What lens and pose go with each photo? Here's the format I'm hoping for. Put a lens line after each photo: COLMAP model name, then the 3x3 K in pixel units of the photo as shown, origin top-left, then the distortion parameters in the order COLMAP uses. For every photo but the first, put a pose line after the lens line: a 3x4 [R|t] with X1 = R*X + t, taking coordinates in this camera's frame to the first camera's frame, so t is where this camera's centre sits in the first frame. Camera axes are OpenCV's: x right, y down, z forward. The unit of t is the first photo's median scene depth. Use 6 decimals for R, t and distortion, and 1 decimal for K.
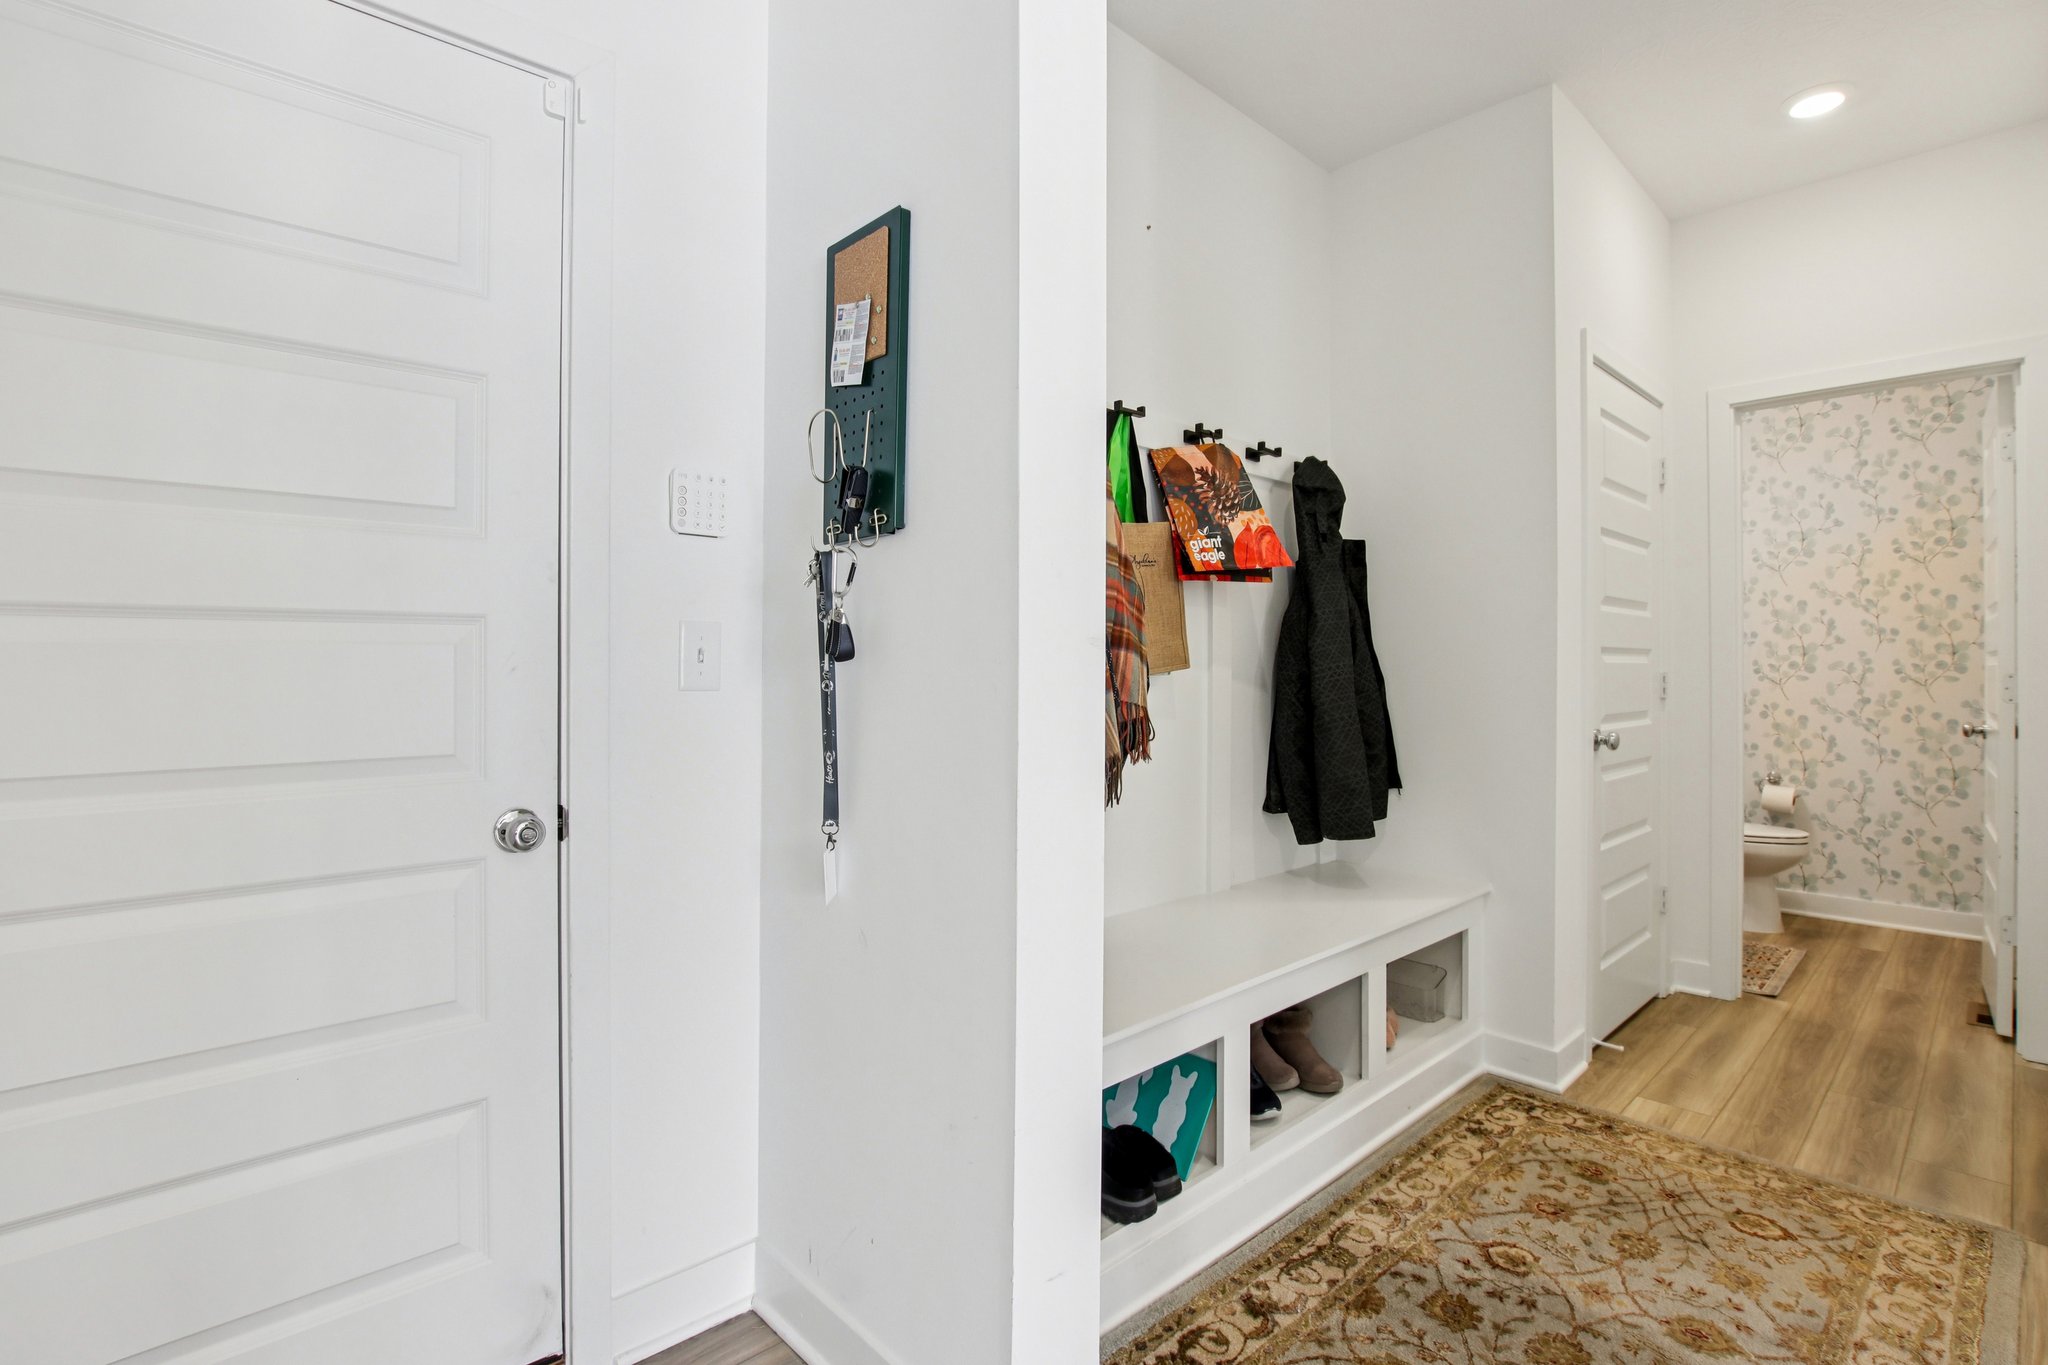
lens RADIAL K [[962.5, 0, 1023.0], [0, 962.5, 670.0], [0, 0, 1]] dist [-0.029164, 0.001337]
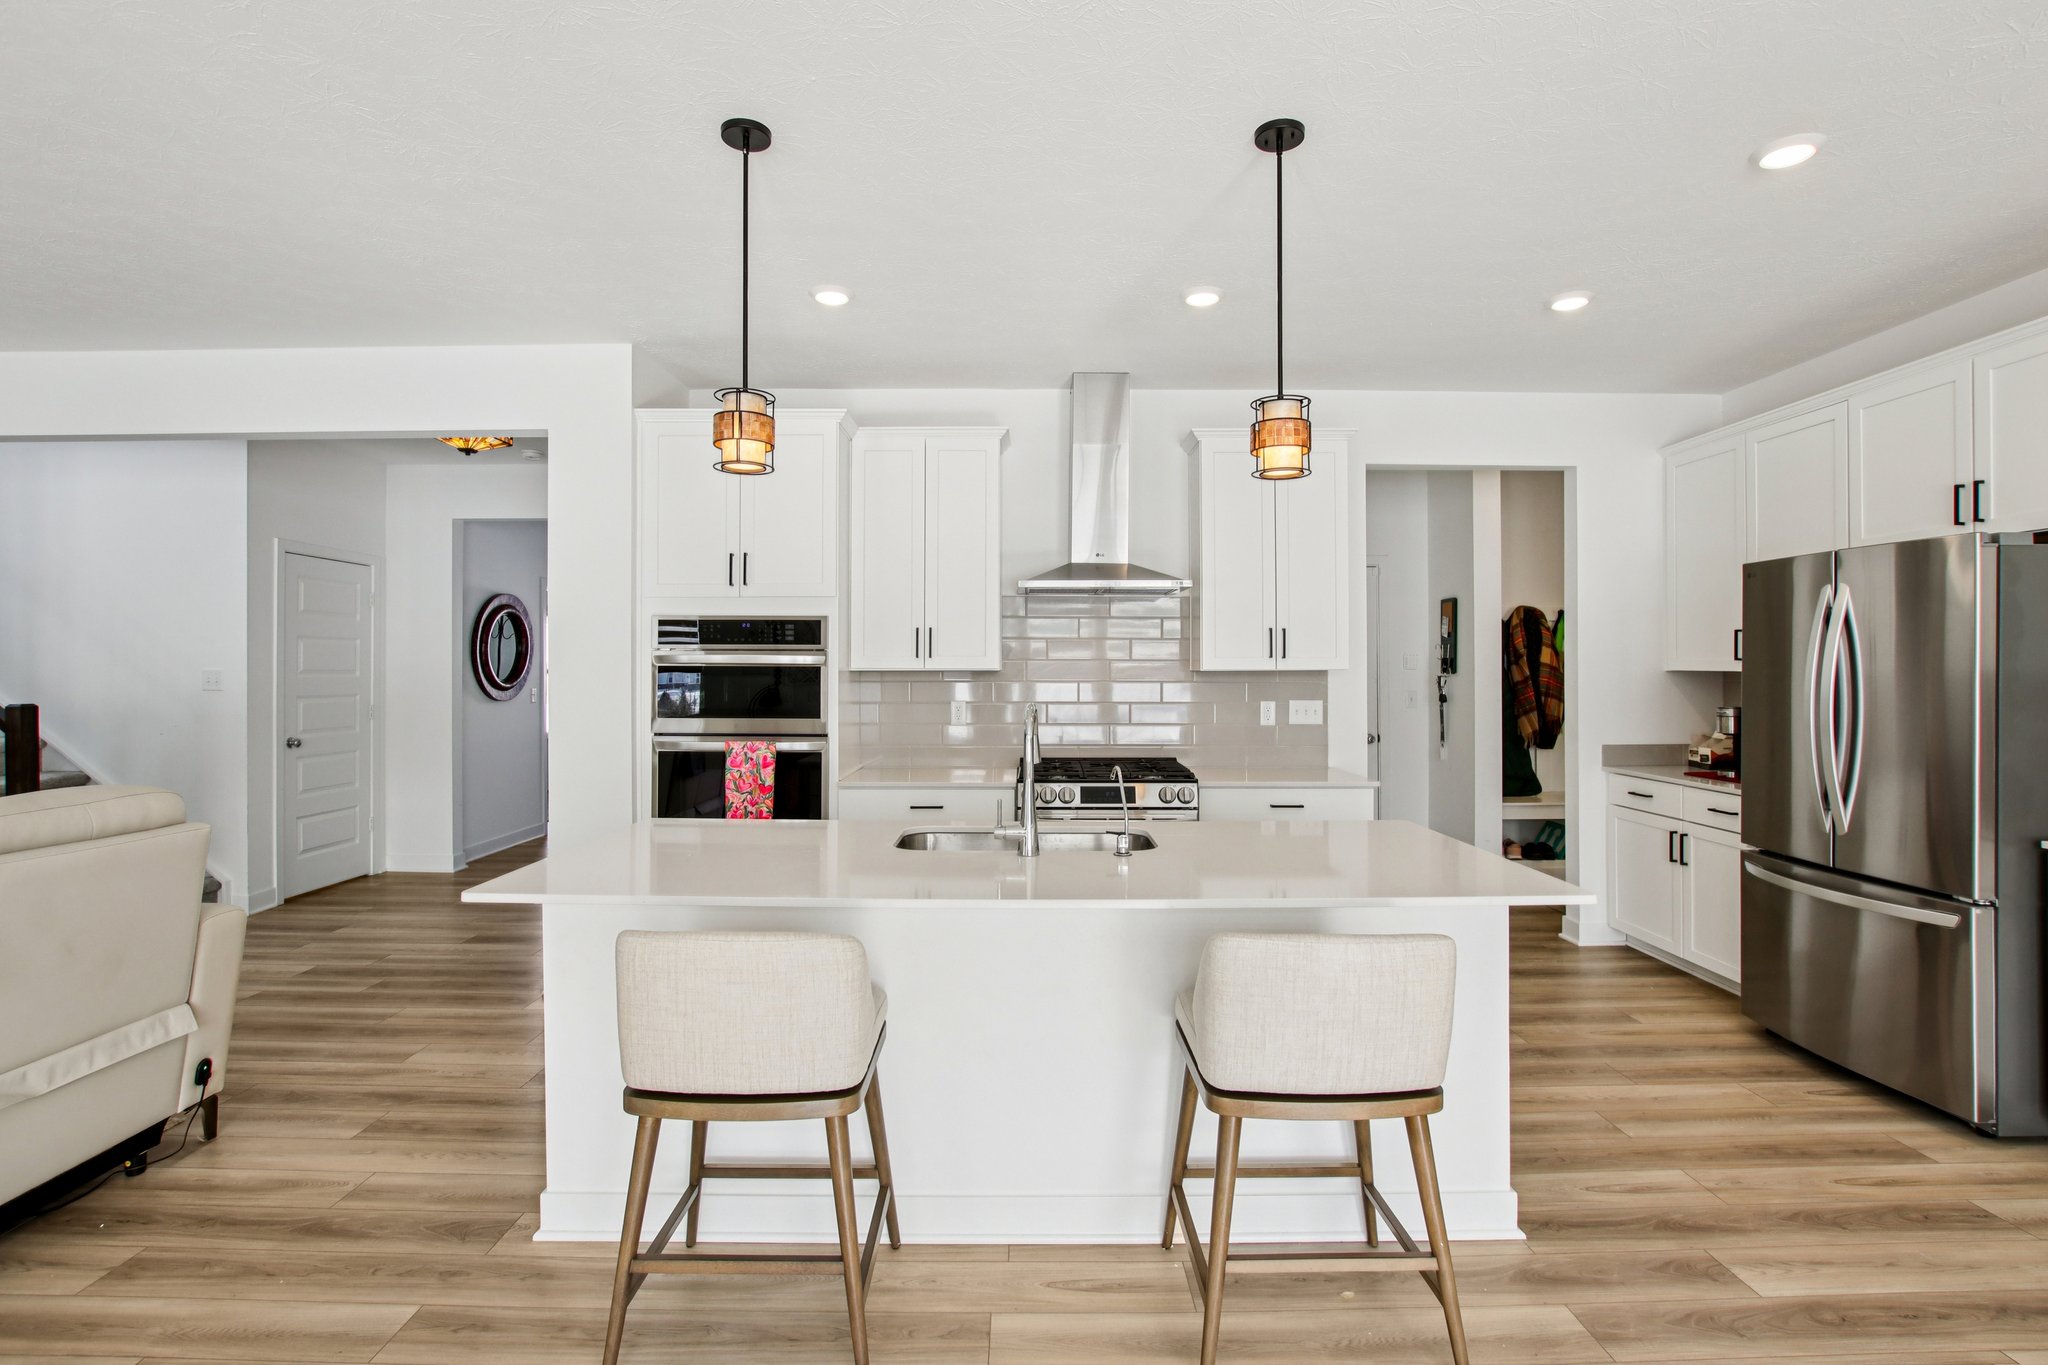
lens RADIAL K [[962.5, 0, 1023.0], [0, 962.5, 670.0], [0, 0, 1]] dist [-0.029164, 0.001337]
pose [[0.732937, -0.005335, -0.680276, 0.857591], [-0.000468, 0.999965, -0.008346, -0.075911], [0.680297, 0.006436, 0.732909, -2.176243]]
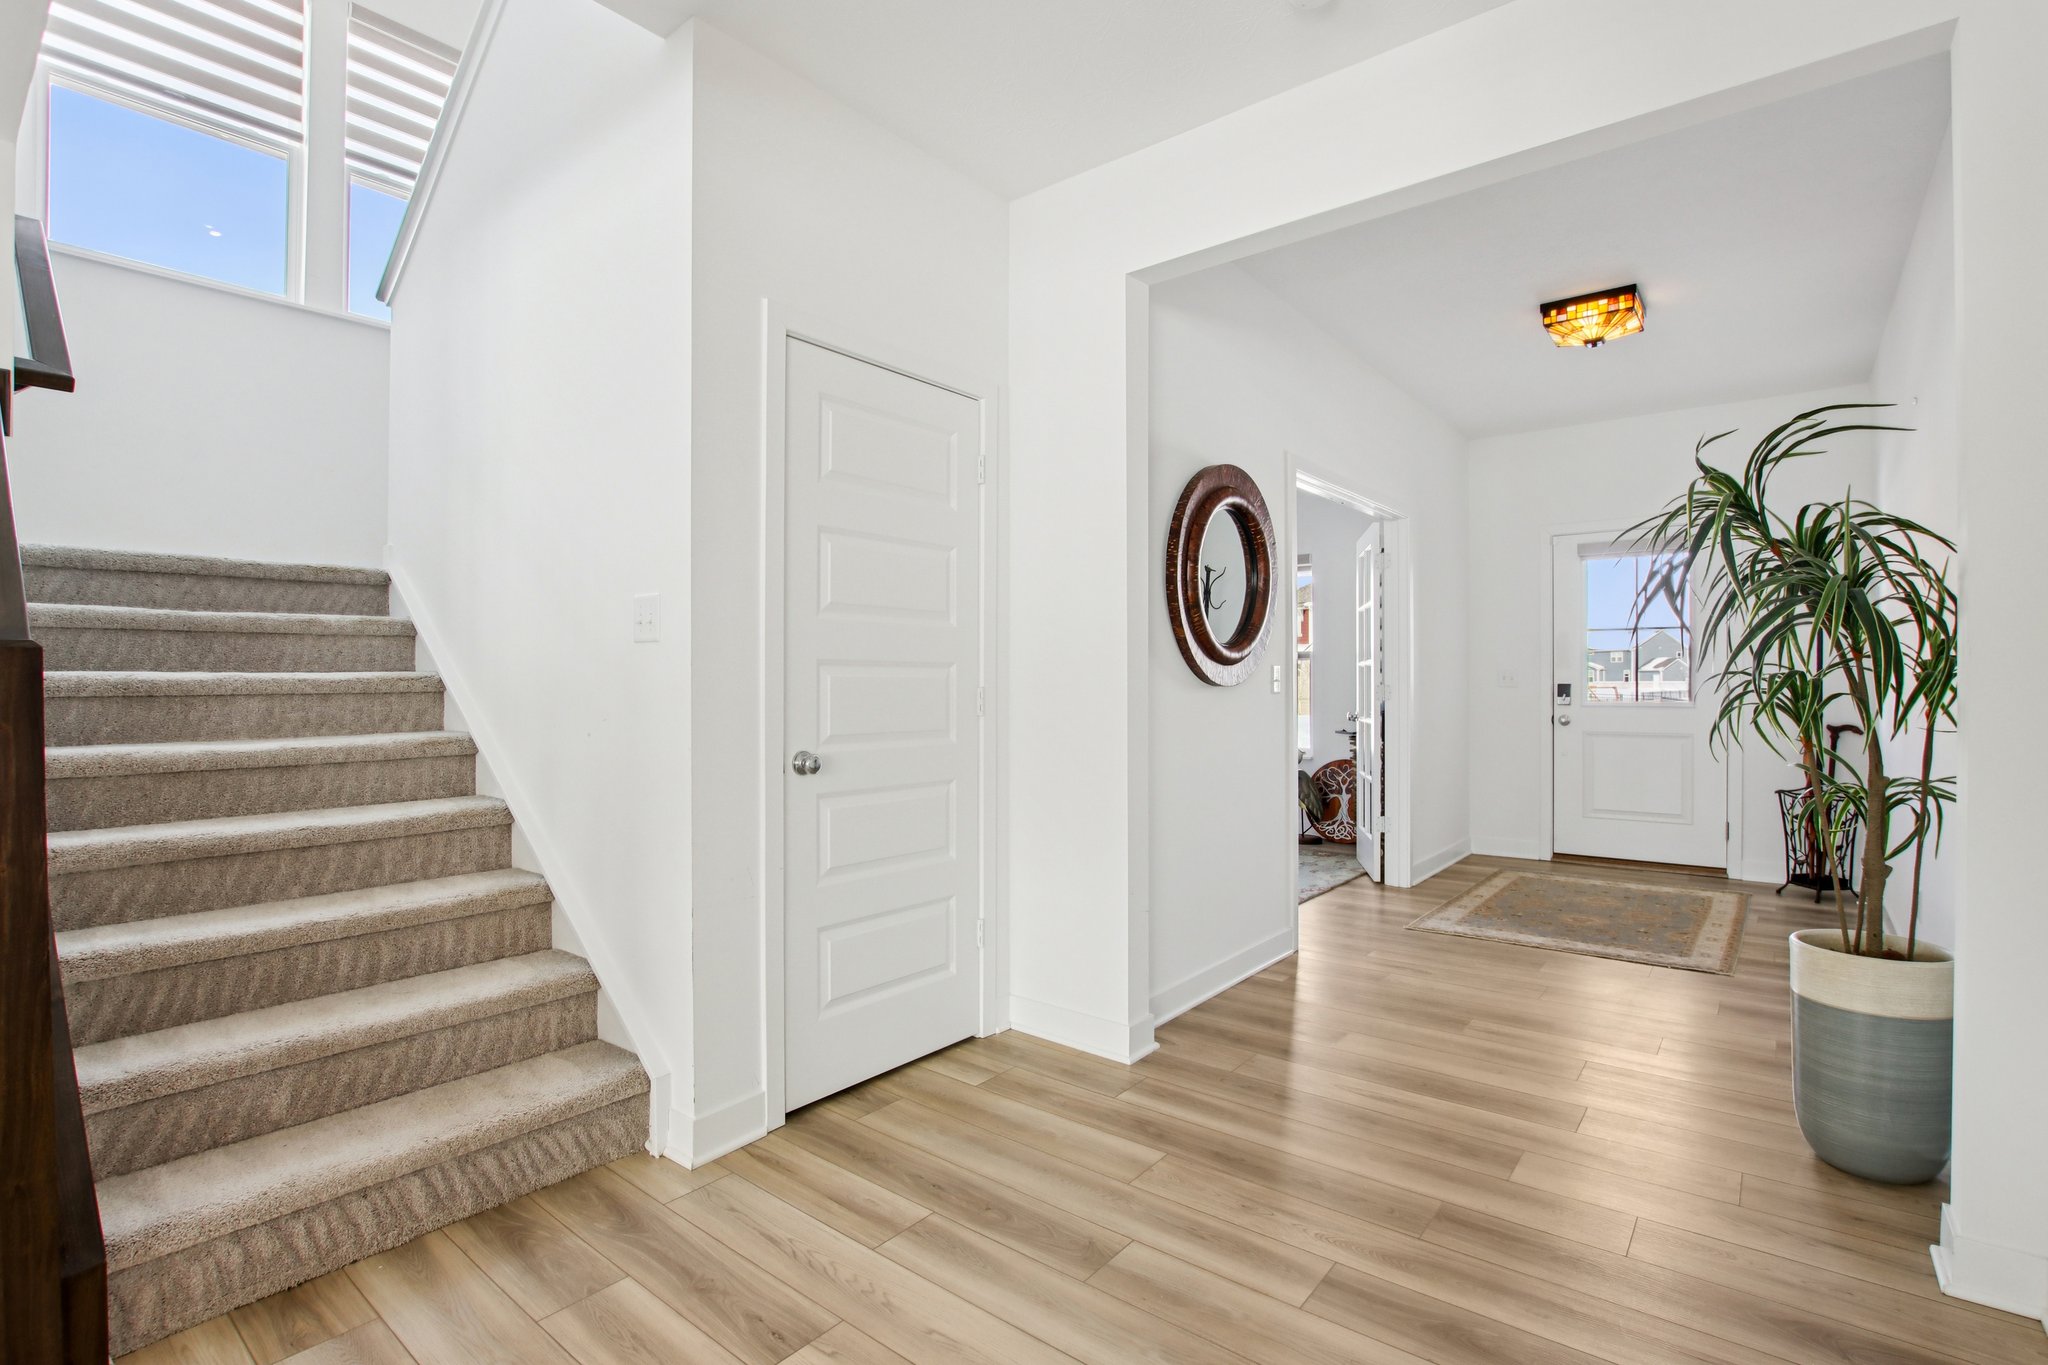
lens RADIAL K [[966.5, 0, 1025.0], [0, 966.5, 688.4], [0, 0, 1]] dist [-0.039664, 0.009207]
pose [[0.143998, -0.003678, -0.989571, -1.072765], [-0.003767, 0.999984, -0.004265, 0.011155], [0.989571, 0.004342, 0.143982, -1.571337]]
